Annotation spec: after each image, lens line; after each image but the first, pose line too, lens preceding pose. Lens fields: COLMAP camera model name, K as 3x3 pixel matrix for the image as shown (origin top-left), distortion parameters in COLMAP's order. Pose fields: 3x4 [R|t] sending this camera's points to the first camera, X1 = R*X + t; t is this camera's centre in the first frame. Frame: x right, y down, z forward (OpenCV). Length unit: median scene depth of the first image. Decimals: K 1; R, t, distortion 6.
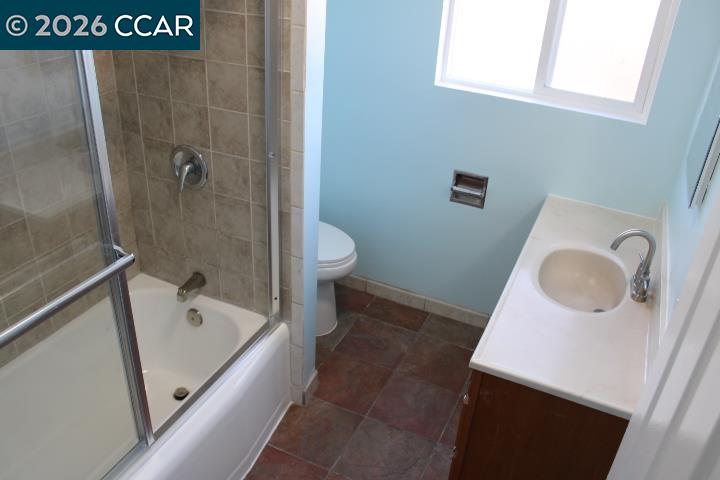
lens RADIAL K [[601.8, 0, 358.5], [0, 601.8, 240.0], [0, 0, 1]] dist [-0.155417, 0.117172]
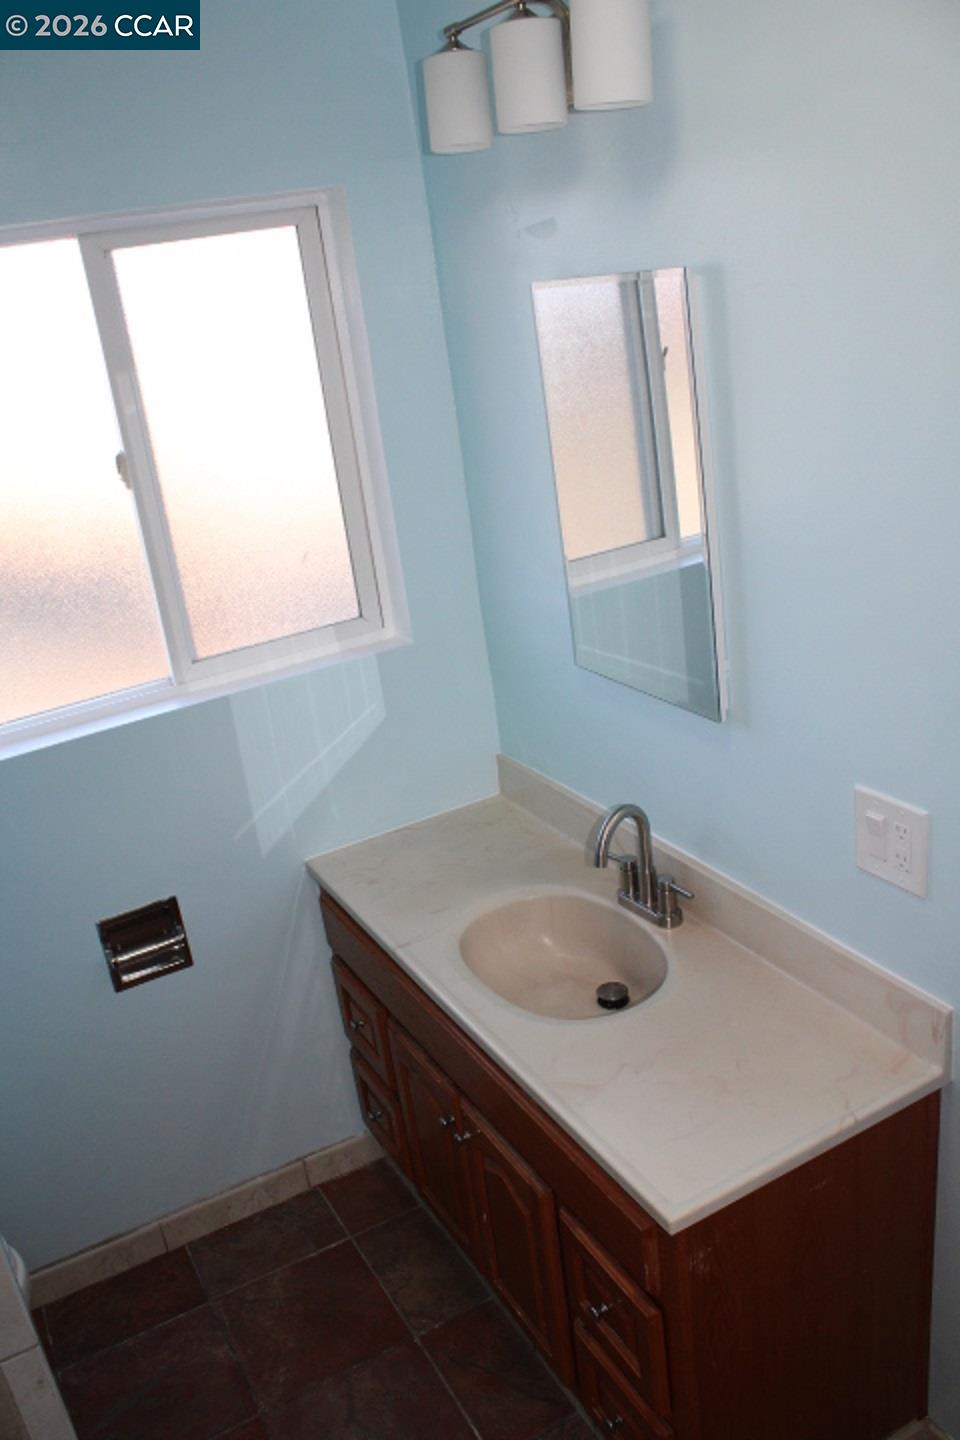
lens RADIAL K [[1203.6, 0, 475.6], [0, 1203.6, 721.8], [0, 0, 1]] dist [-0.155417, 0.117172]
pose [[0.587773, -0.405056, 0.700323, -0.253681], [0.531067, 0.846201, 0.043712, -0.160912], [-0.610320, 0.346226, 0.712486, 0.236782]]
